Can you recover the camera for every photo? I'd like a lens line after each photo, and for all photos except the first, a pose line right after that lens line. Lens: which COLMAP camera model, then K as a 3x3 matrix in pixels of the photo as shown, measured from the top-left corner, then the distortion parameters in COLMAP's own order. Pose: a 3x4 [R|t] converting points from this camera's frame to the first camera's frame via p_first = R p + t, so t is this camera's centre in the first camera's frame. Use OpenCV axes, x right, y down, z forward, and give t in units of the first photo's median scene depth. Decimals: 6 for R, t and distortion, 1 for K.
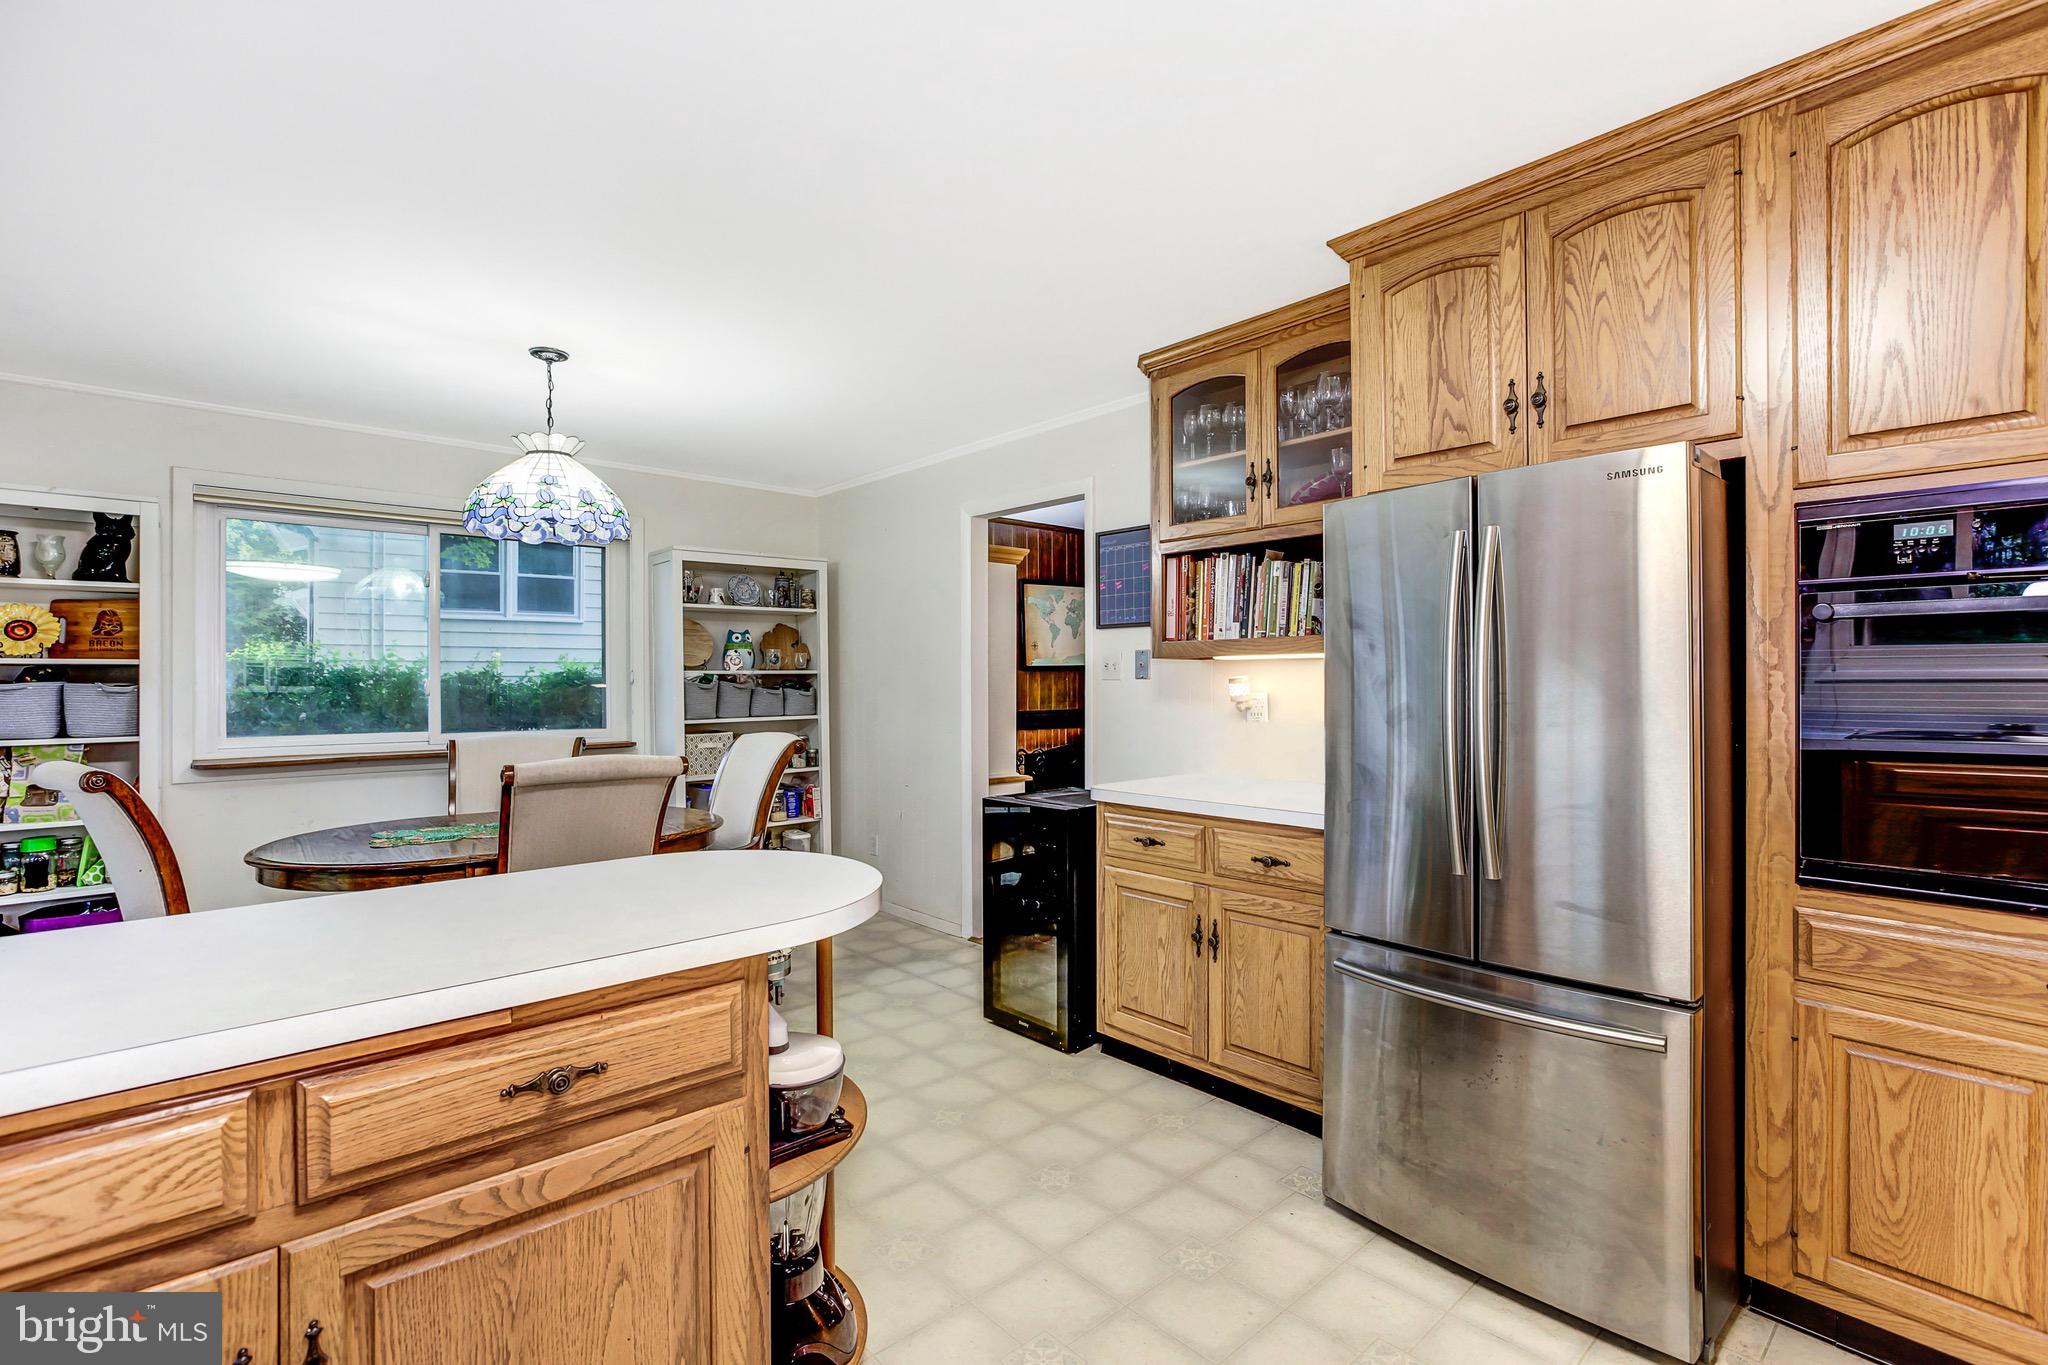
lens RADIAL K [[941.5, 0, 1042.9], [0, 941.5, 675.6], [0, 0, 1]] dist [-0.002892, 0.001891]
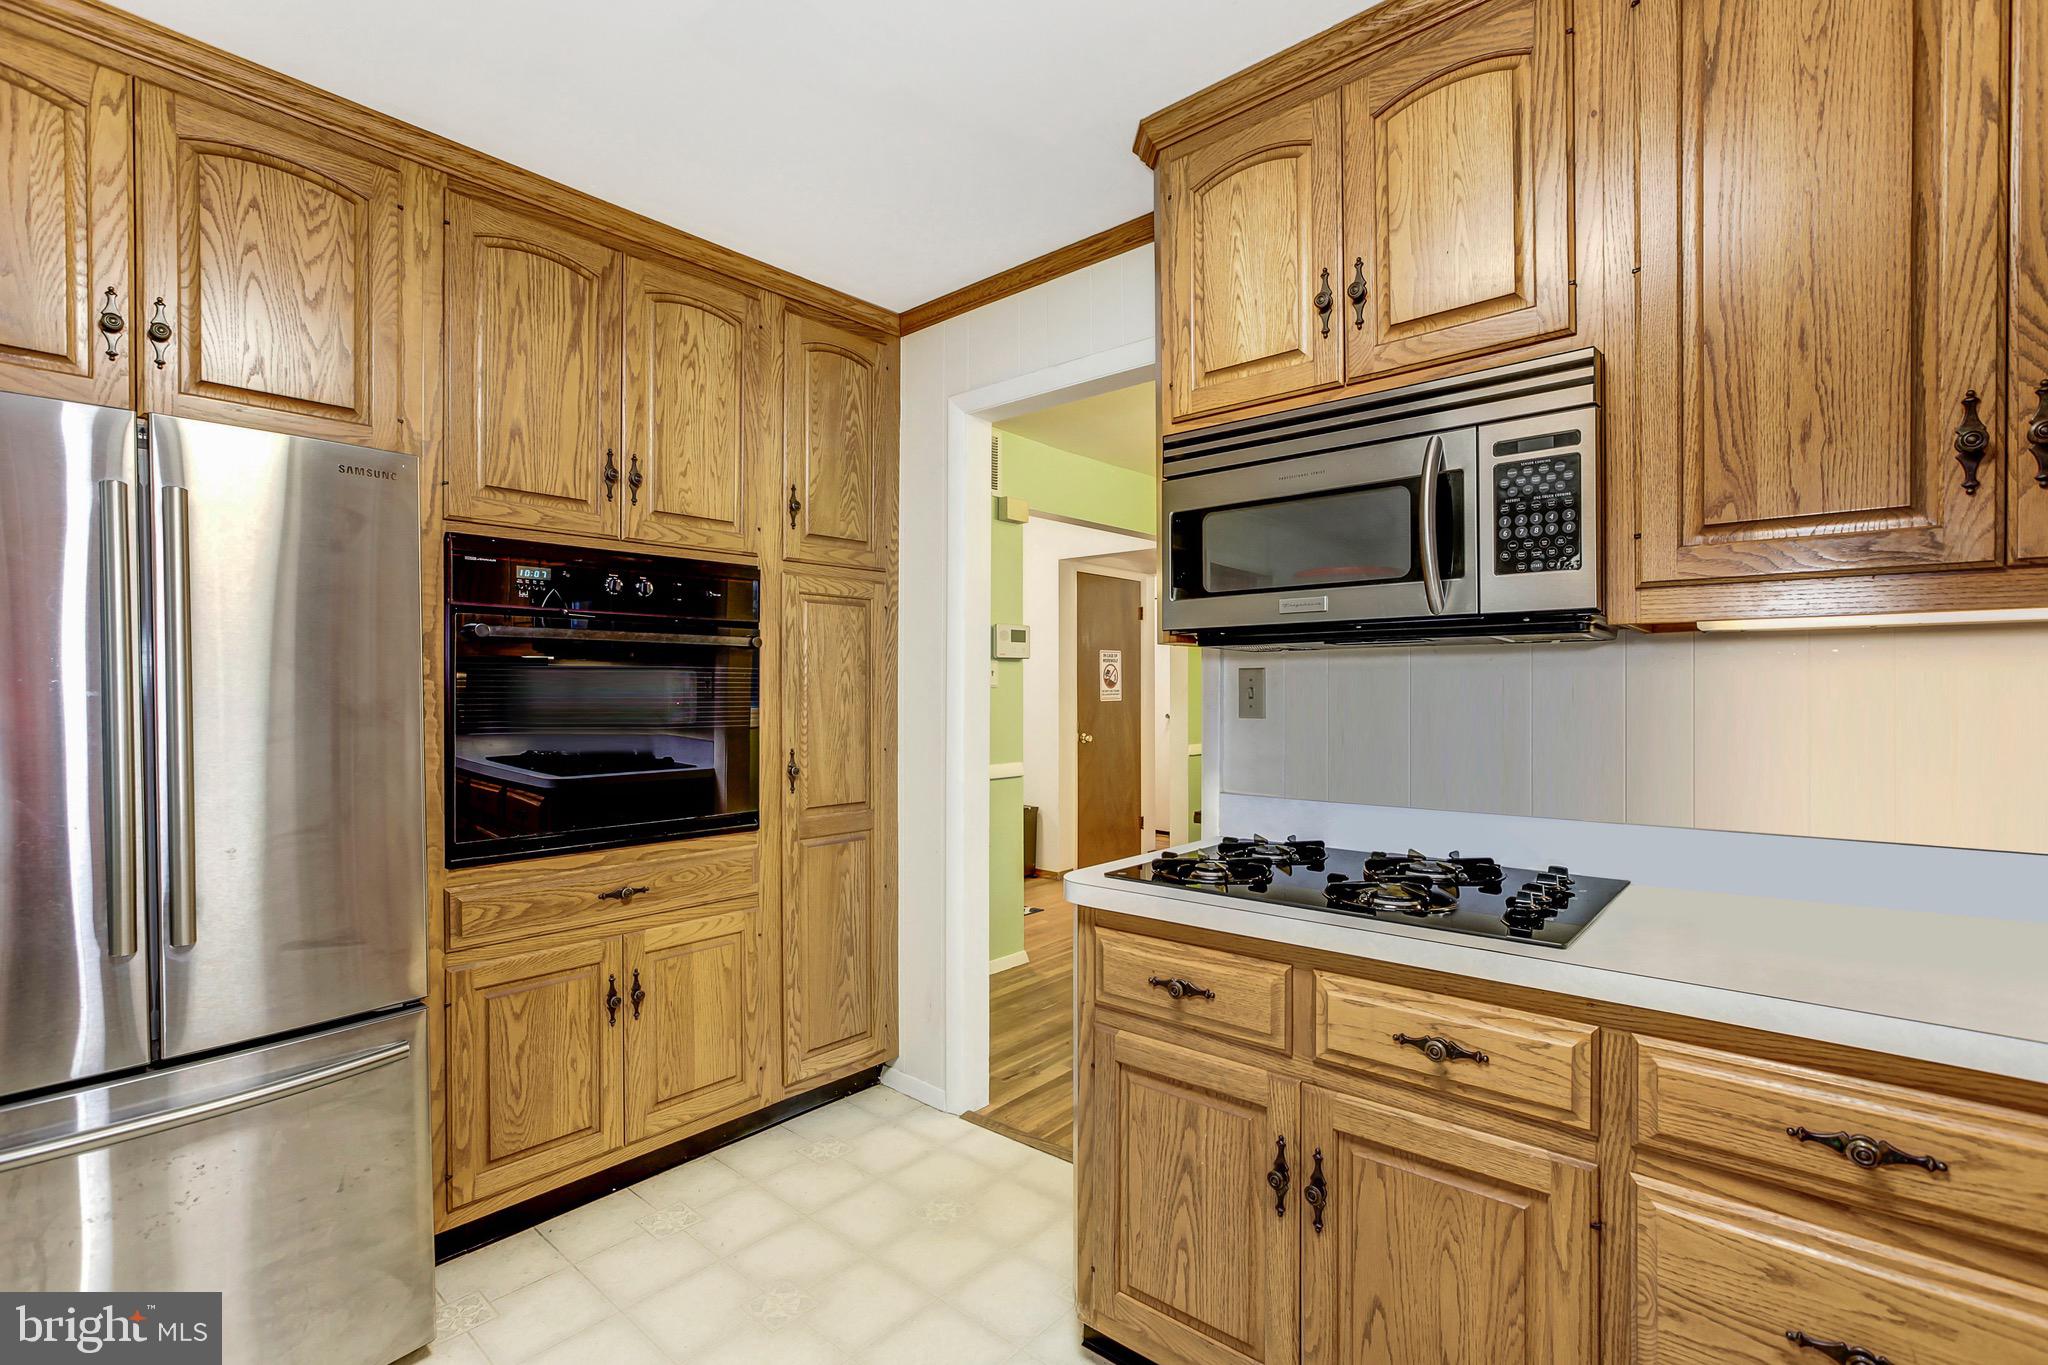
lens RADIAL K [[941.5, 0, 1022.3], [0, 941.5, 689.6], [0, 0, 1]] dist [-0.002892, 0.001891]
pose [[-0.132806, -0.000120, 0.991142, -0.418022], [-0.000265, 1.000000, 0.000085, 0.005942], [-0.991142, -0.000251, -0.132806, 0.470000]]
